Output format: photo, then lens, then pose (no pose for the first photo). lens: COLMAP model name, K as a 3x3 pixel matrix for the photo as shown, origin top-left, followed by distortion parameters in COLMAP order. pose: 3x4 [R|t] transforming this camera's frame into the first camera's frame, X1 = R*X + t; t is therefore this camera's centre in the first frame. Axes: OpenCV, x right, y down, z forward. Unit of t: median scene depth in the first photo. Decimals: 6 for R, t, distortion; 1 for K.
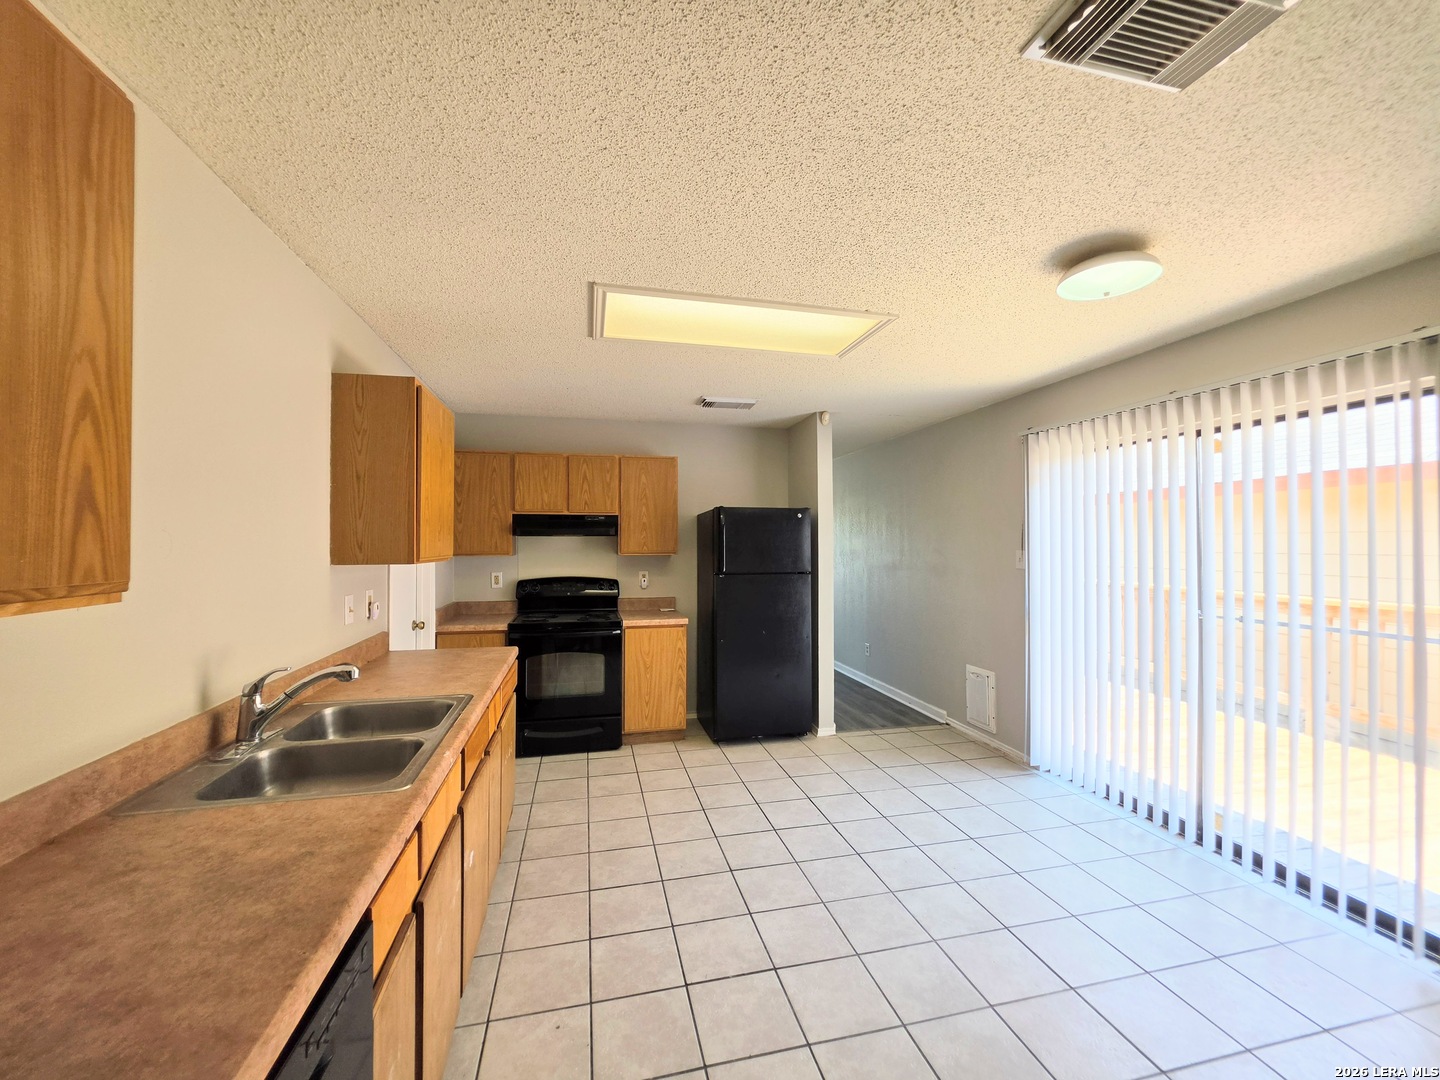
lens RADIAL K [[582.7, 0, 720.0], [0, 582.7, 540.0], [0, 0, 1]] dist [0.000349, 0.000627]
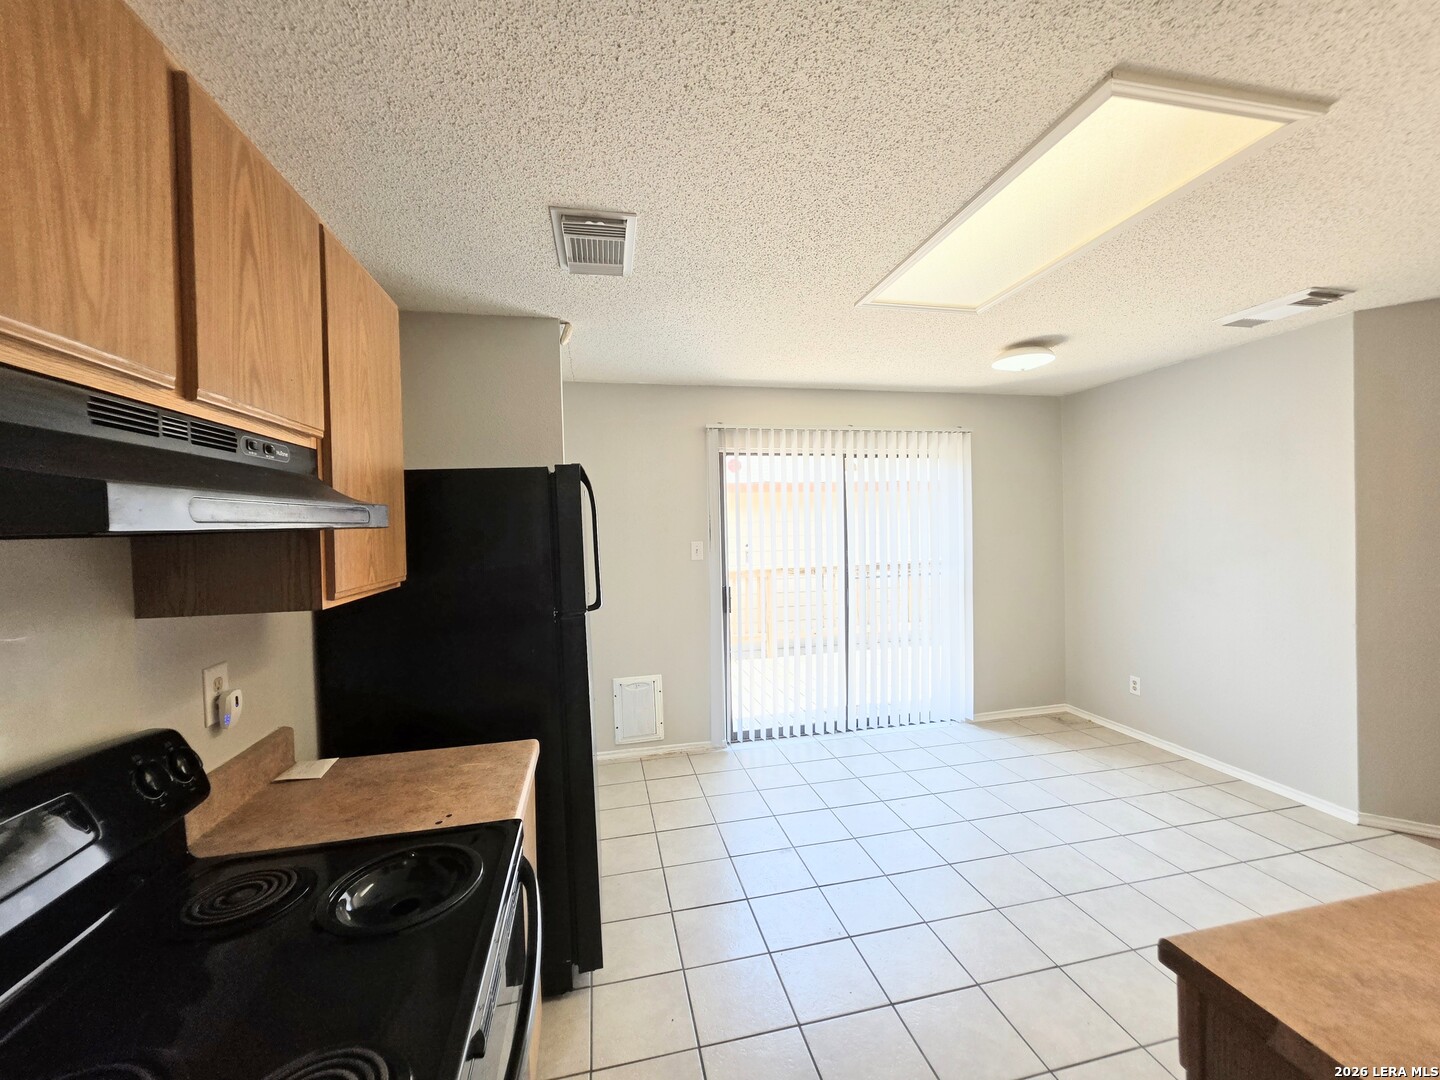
lens RADIAL K [[582.7, 0, 720.0], [0, 582.7, 540.0], [0, 0, 1]] dist [0.000349, 0.000627]
pose [[0.022389, -0.022022, 0.999507, -0.460800], [0.021612, 0.999534, 0.021538, -0.006681], [-0.999516, 0.021119, 0.022855, 0.885918]]
